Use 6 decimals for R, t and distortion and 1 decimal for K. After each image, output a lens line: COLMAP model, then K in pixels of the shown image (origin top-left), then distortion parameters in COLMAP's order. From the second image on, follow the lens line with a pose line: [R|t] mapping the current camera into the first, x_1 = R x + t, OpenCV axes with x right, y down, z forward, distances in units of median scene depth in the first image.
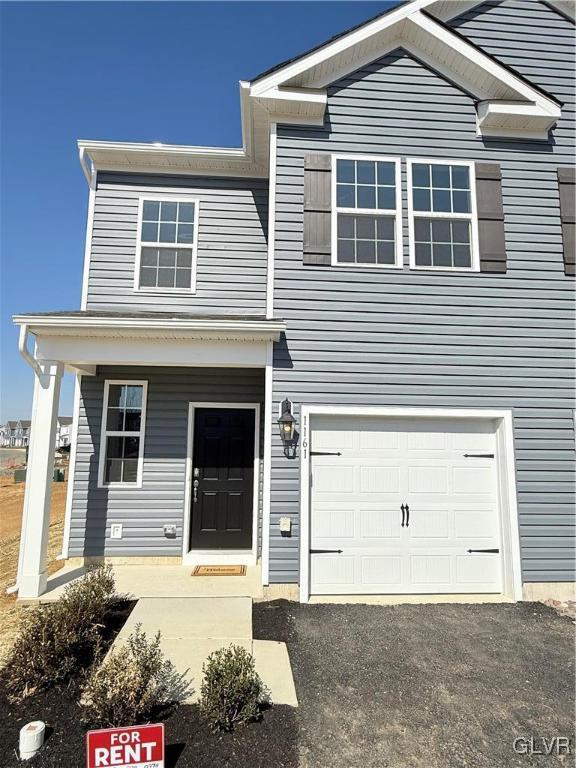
lens RADIAL K [[446.4, 0, 285.7], [0, 446.4, 378.3], [0, 0, 1]] dist [-0.002141, 0.002245]
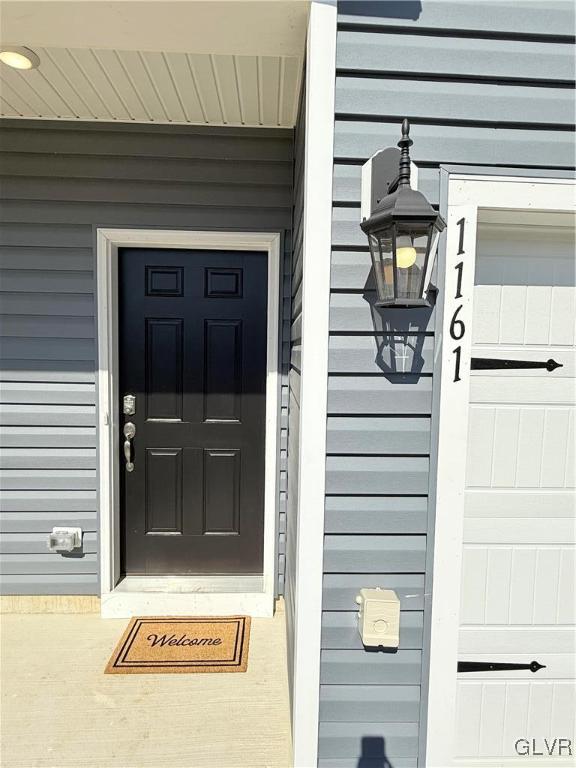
lens RADIAL K [[446.4, 0, 288.4], [0, 446.4, 381.8], [0, 0, 1]] dist [-0.002141, 0.002245]
pose [[0.999723, 0.007903, -0.022156, -0.042908], [-0.002978, 0.976817, 0.214057, 0.104530], [0.023334, -0.213932, 0.976570, 0.625659]]
